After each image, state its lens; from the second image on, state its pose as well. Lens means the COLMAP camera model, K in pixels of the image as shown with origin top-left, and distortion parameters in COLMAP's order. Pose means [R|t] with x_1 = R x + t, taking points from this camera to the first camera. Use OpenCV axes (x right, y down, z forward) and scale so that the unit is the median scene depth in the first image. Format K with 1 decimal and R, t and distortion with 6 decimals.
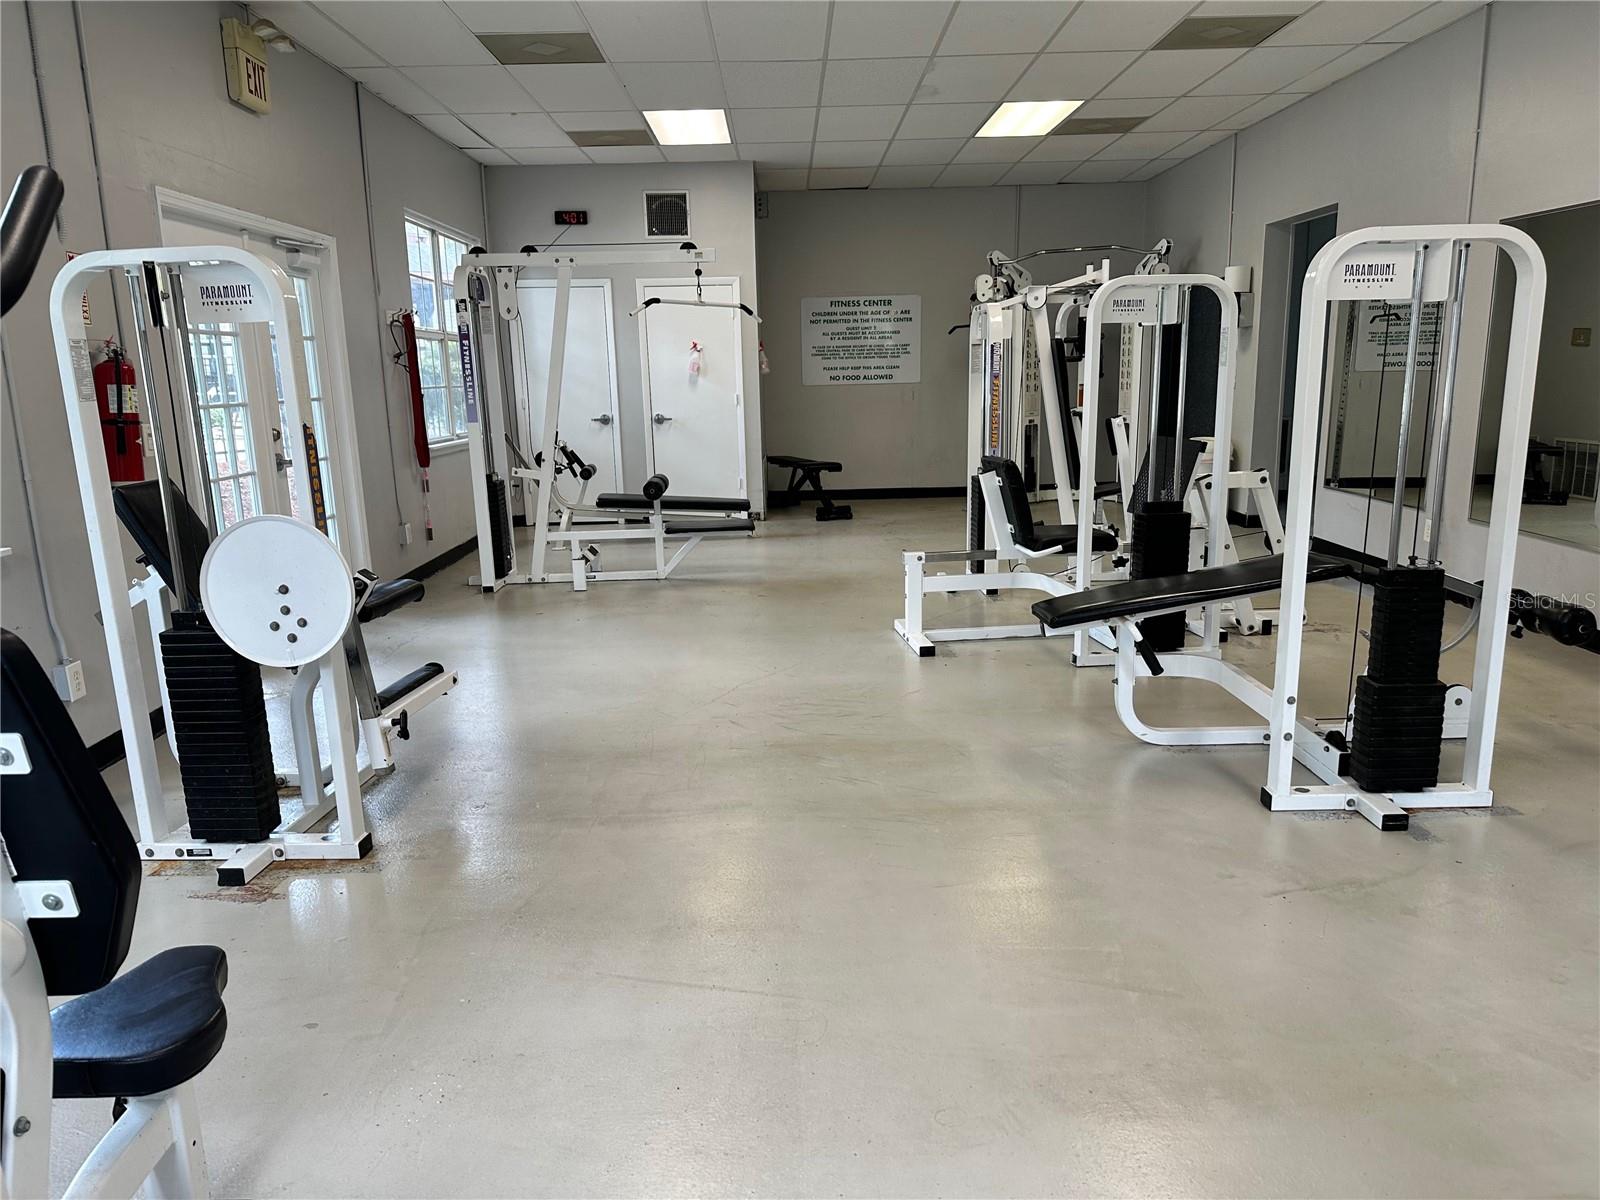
lens RADIAL K [[1141.8, 0, 800.0], [0, 1141.8, 600.0], [0, 0, 1]] dist [0.168539, -0.220004]
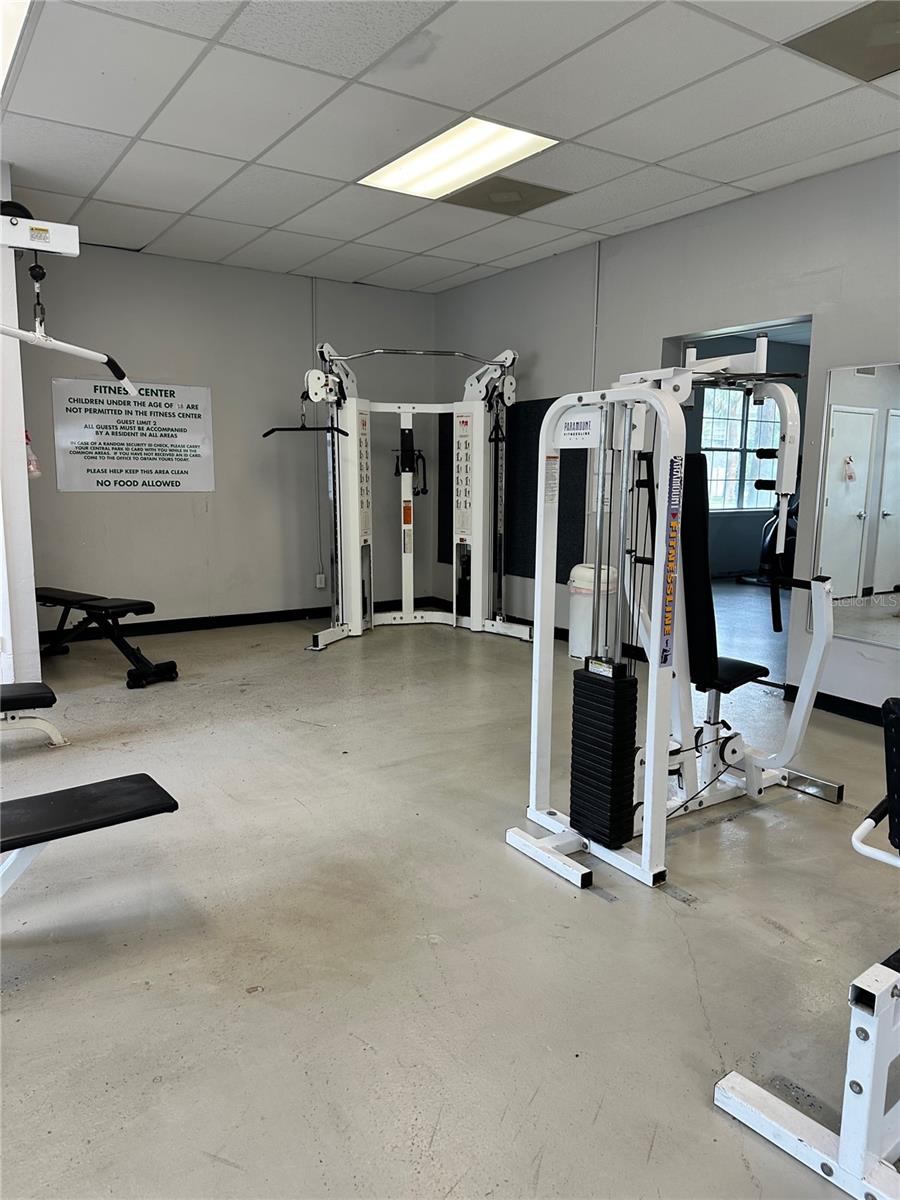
lens RADIAL K [[856.4, 0, 450.0], [0, 856.4, 600.0], [0, 0, 1]] dist [0.168539, -0.220004]
pose [[0.852785, -0.051793, 0.519688, -0.082504], [0.074991, 0.996902, -0.023705, -0.084019], [-0.516850, 0.059187, 0.854027, 0.383086]]
